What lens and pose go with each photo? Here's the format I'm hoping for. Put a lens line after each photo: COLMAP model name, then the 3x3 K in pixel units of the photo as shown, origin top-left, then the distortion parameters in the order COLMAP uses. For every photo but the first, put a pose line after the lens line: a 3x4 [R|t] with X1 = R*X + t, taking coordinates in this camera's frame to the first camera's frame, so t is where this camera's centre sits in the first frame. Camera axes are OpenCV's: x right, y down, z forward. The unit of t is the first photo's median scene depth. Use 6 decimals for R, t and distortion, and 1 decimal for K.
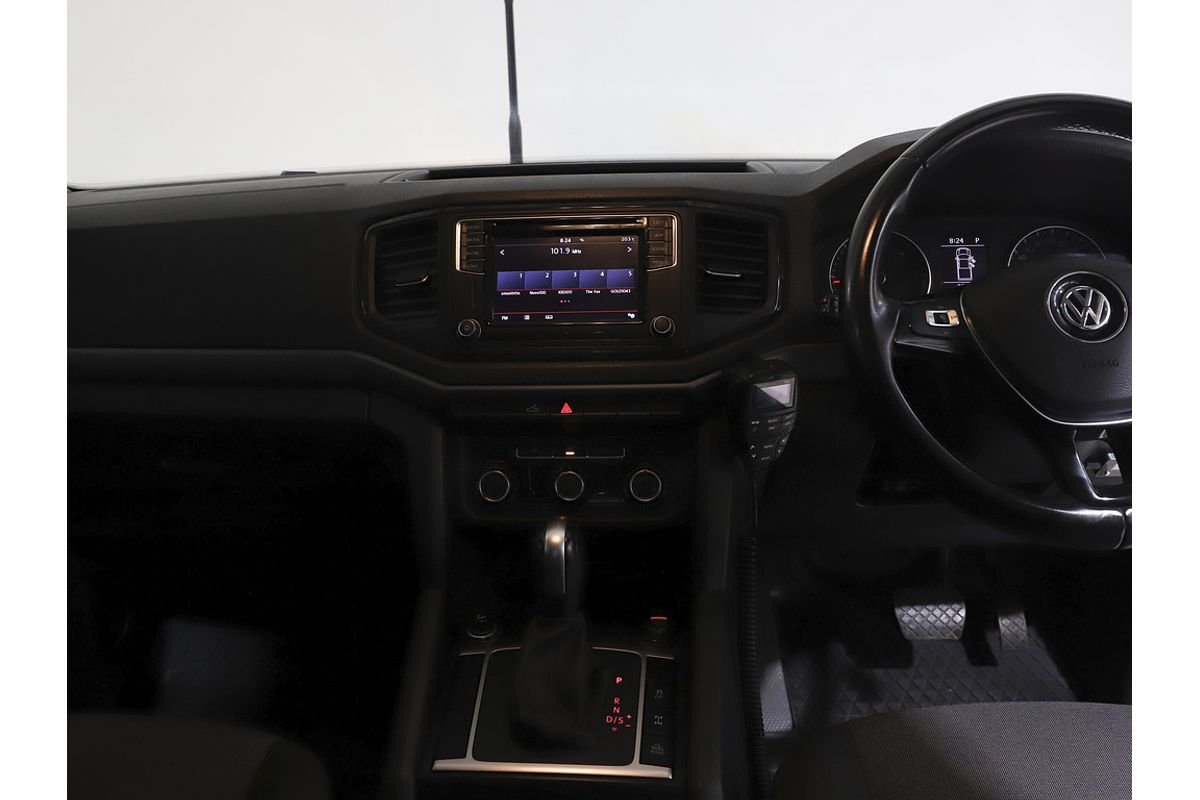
lens RADIAL K [[966.7, 0, 599.7], [0, 966.7, 397.4], [0, 0, 1]] dist [-0.060634, 0.003167]
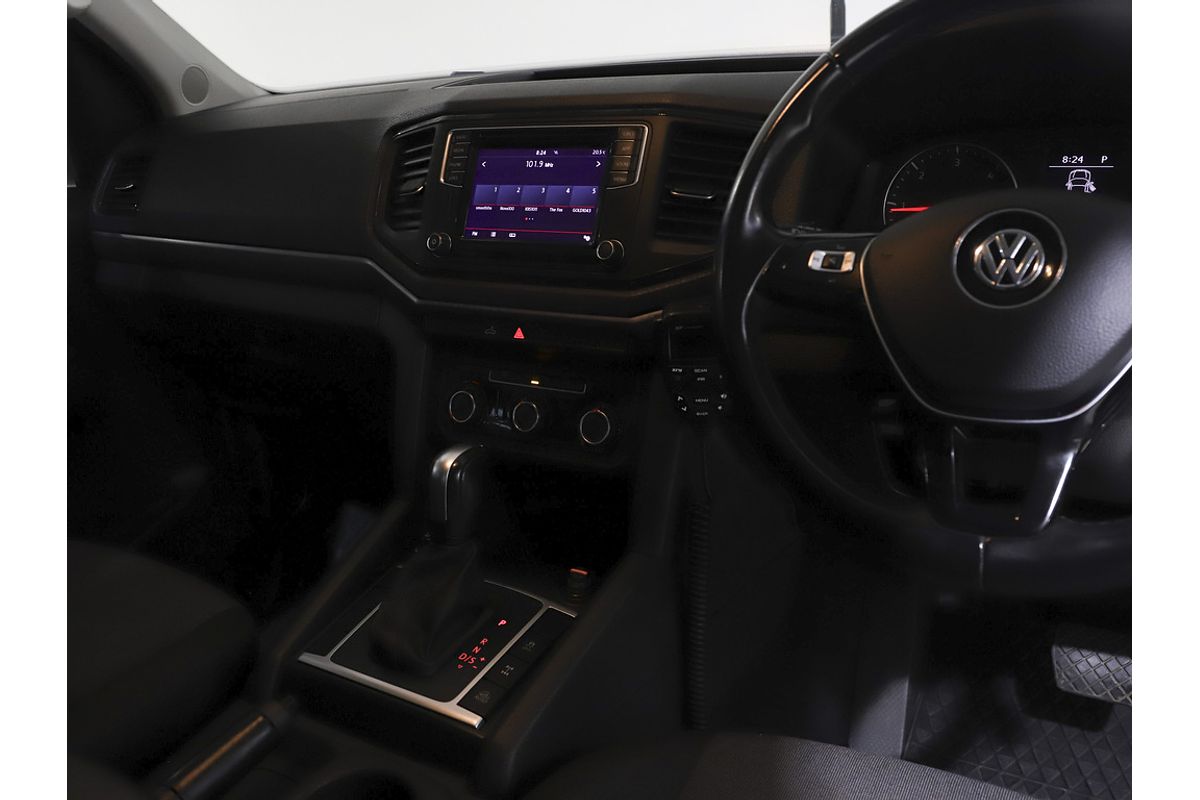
lens RADIAL K [[1114.2, 0, 599.7], [0, 1114.2, 401.5], [0, 0, 1]] dist [-0.020284, 0.000000]
pose [[0.864391, 0.125687, -0.486858, 0.564641], [-0.090140, 0.991304, 0.095874, -0.033914], [0.494674, -0.038988, 0.868204, 0.094131]]
